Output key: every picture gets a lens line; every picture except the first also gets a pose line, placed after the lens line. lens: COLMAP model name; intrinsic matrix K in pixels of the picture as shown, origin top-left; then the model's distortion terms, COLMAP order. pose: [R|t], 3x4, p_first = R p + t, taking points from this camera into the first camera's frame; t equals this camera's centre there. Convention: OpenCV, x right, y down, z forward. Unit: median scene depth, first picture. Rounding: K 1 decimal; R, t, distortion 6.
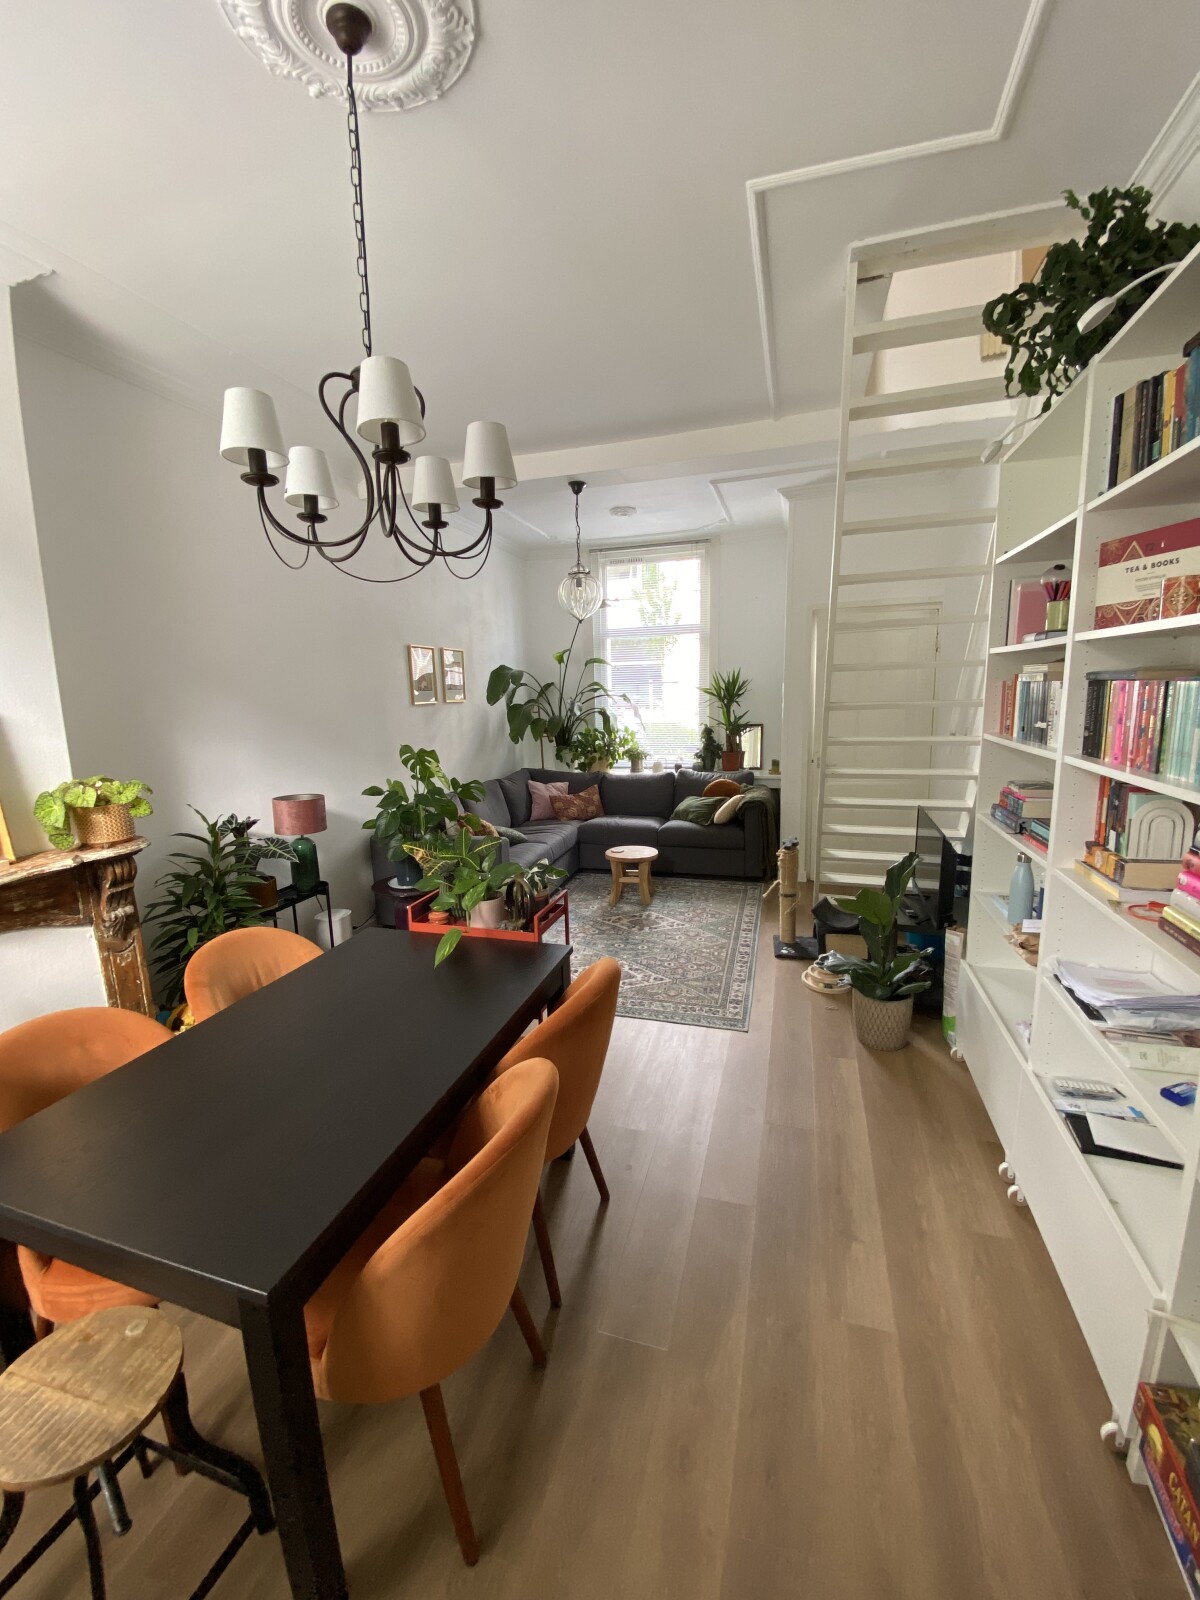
lens RADIAL K [[646.9, 0, 596.1], [0, 646.9, 797.0], [0, 0, 1]] dist [-0.000002, -0.000055]
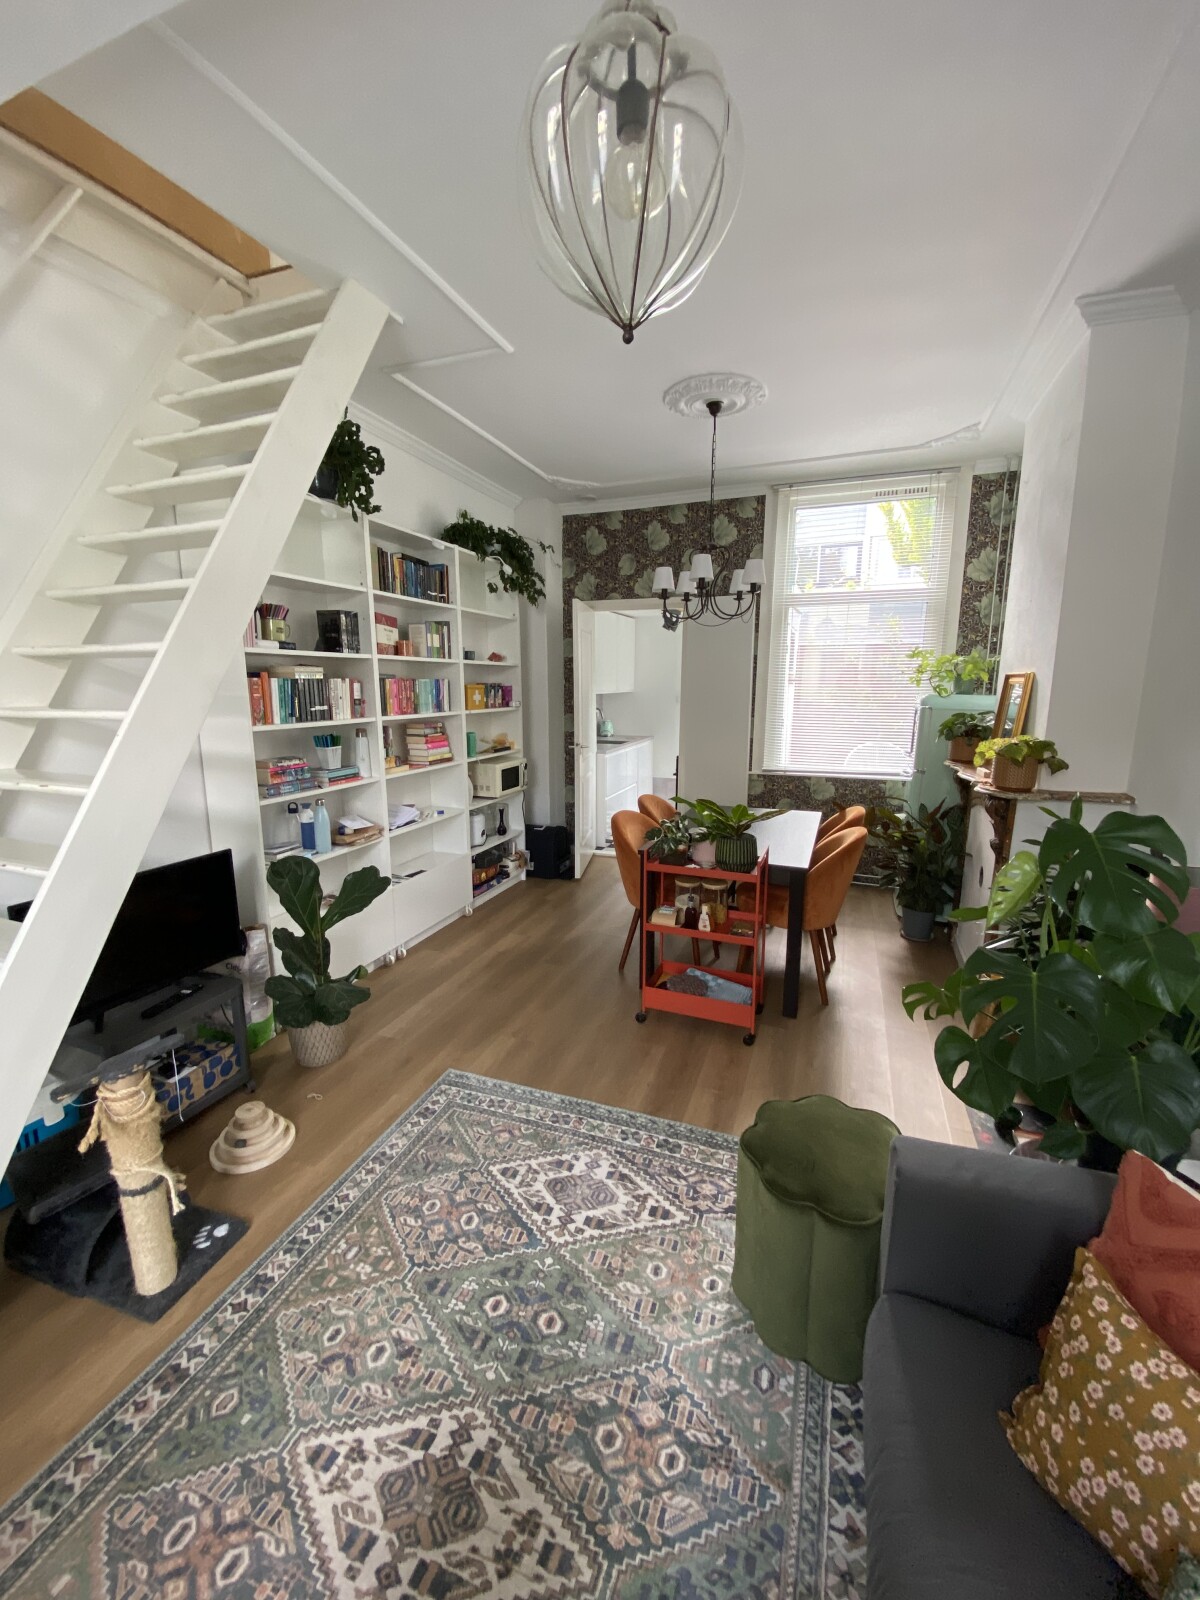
lens RADIAL K [[646.9, 0, 600.9], [0, 646.9, 803.7], [0, 0, 1]] dist [-0.000002, -0.000055]
pose [[-0.997794, 0.013787, 0.064944, -0.024728], [0.035333, 0.938440, 0.343631, -0.197755], [-0.056209, 0.345167, -0.936857, 1.223839]]
